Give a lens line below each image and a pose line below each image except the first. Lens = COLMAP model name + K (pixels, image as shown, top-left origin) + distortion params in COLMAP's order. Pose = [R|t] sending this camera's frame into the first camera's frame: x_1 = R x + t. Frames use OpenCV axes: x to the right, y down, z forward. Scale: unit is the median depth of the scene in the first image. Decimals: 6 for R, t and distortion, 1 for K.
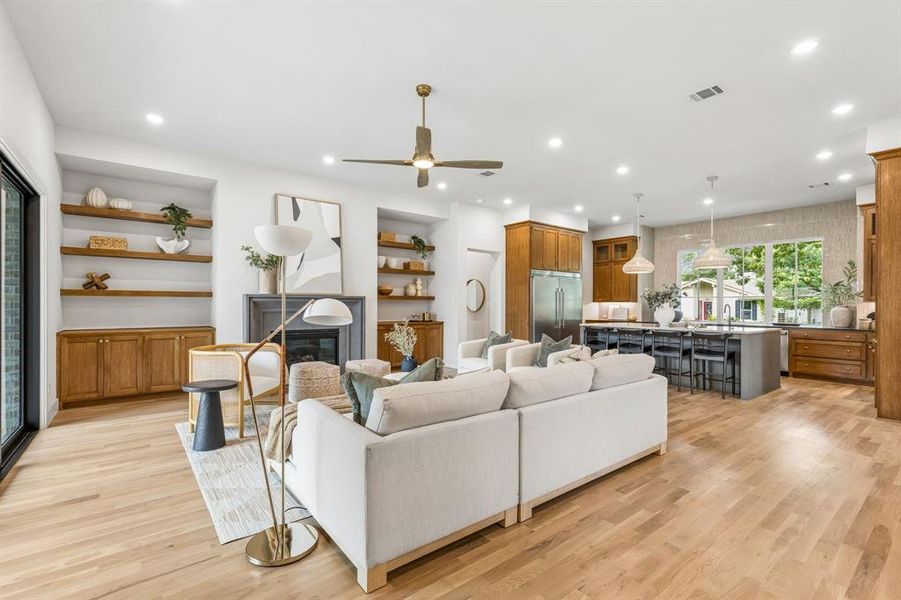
lens RADIAL K [[408.1, 0, 446.9], [0, 408.1, 301.9], [0, 0, 1]] dist [0.007558, 0.000125]
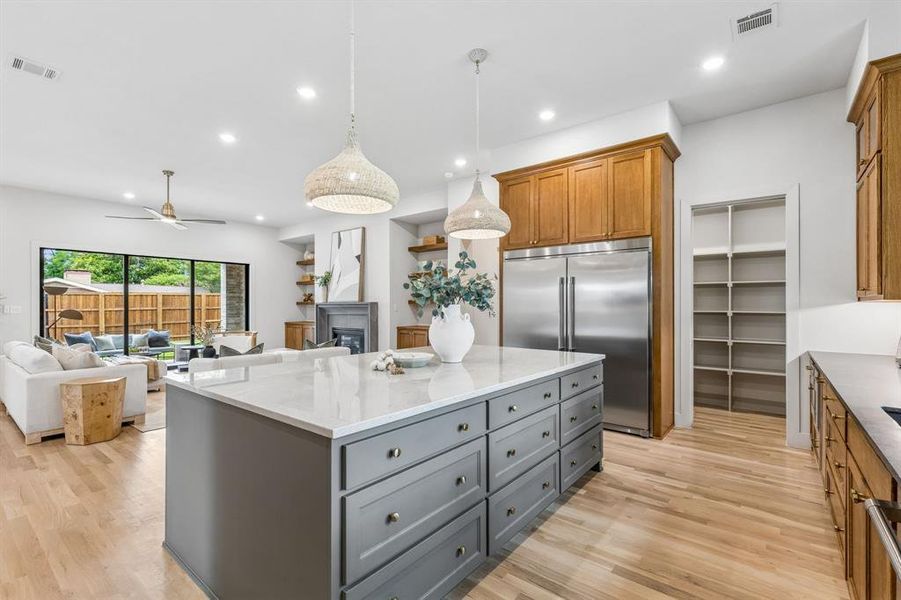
lens RADIAL K [[408.1, 0, 450.1], [0, 408.1, 310.2], [0, 0, 1]] dist [0.007558, 0.000125]
pose [[0.230268, 0.003938, -0.973119, 0.904434], [0.011469, 0.999911, 0.006760, 0.002917], [0.973060, -0.012717, 0.230202, 0.893502]]
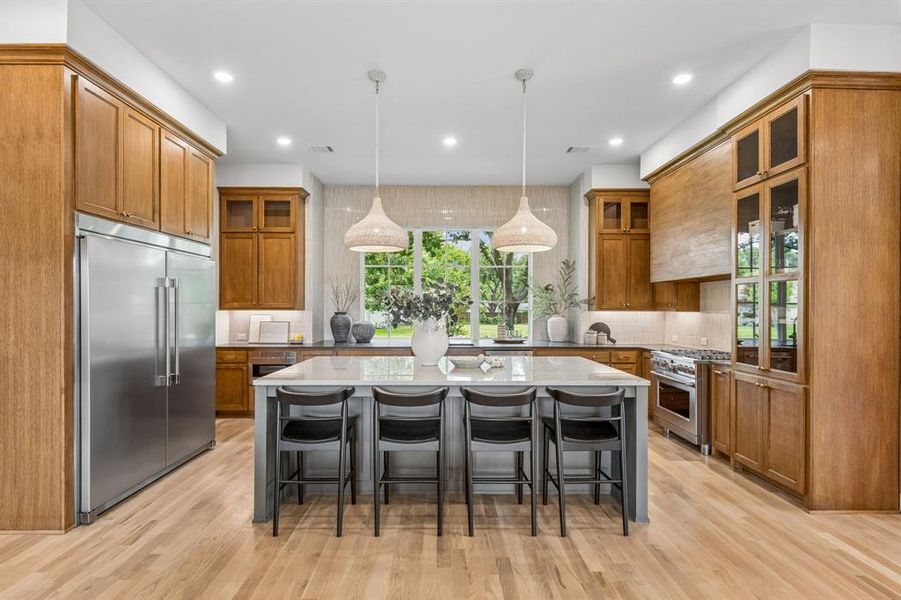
lens RADIAL K [[462.3, 0, 443.6], [0, 462.3, 305.1], [0, 0, 1]] dist [-0.001533, 0.000846]
pose [[0.609622, -0.001132, 0.792692, 0.113563], [-0.005713, 0.999967, 0.005822, -0.014799], [-0.792672, -0.008078, 0.609595, 0.651954]]
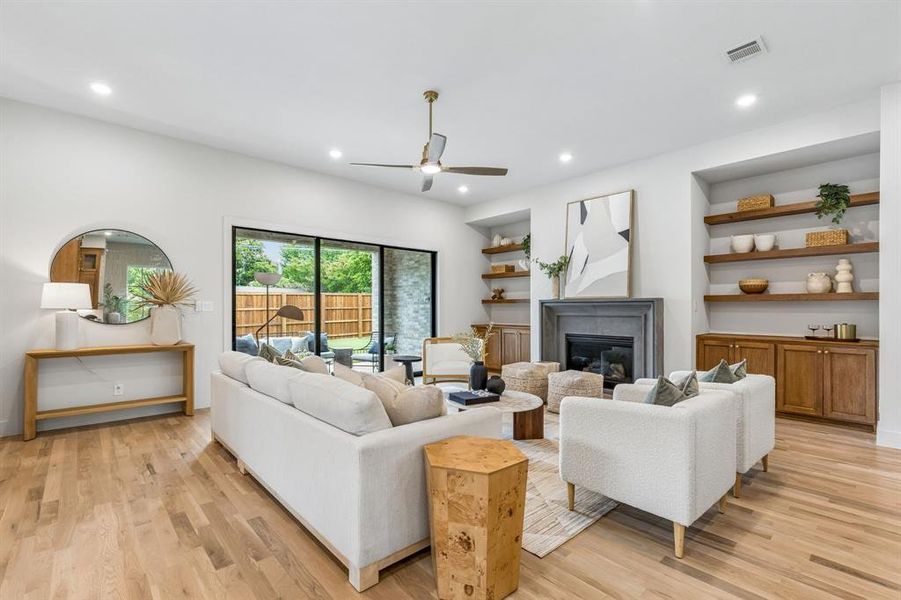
lens RADIAL K [[408.1, 0, 449.6], [0, 408.1, 312.9], [0, 0, 1]] dist [0.007558, 0.000125]
pose [[0.069458, 0.005457, -0.997570, 0.508841], [0.006856, 0.999959, 0.005948, 0.007060], [0.997561, -0.007252, 0.069418, 0.520742]]
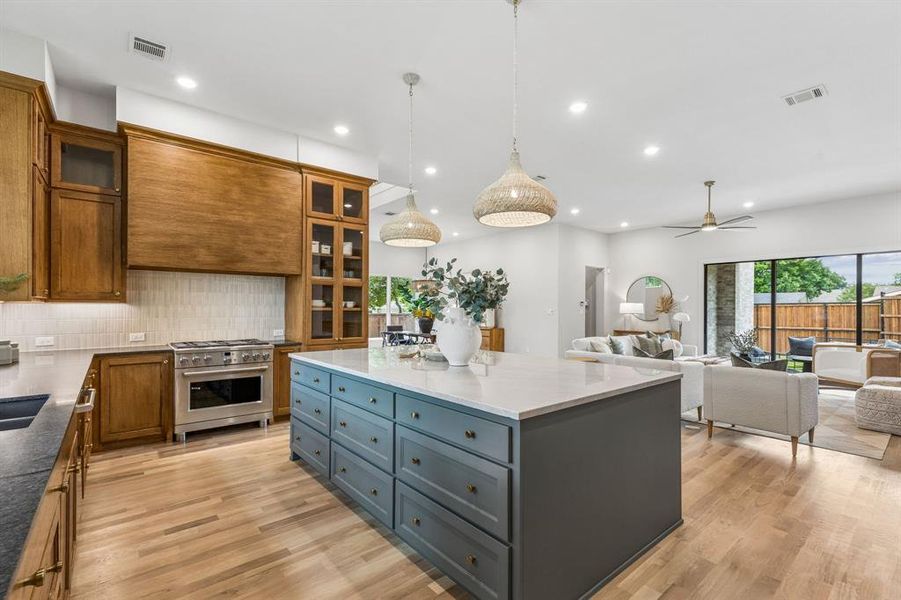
lens RADIAL K [[408.1, 0, 446.0], [0, 408.1, 301.6], [0, 0, 1]] dist [0.007558, 0.000125]
pose [[-0.999528, -0.013545, -0.027589, 0.550212], [-0.012821, 0.999574, -0.026232, 0.005261], [0.027933, -0.025866, -0.999275, 1.378568]]
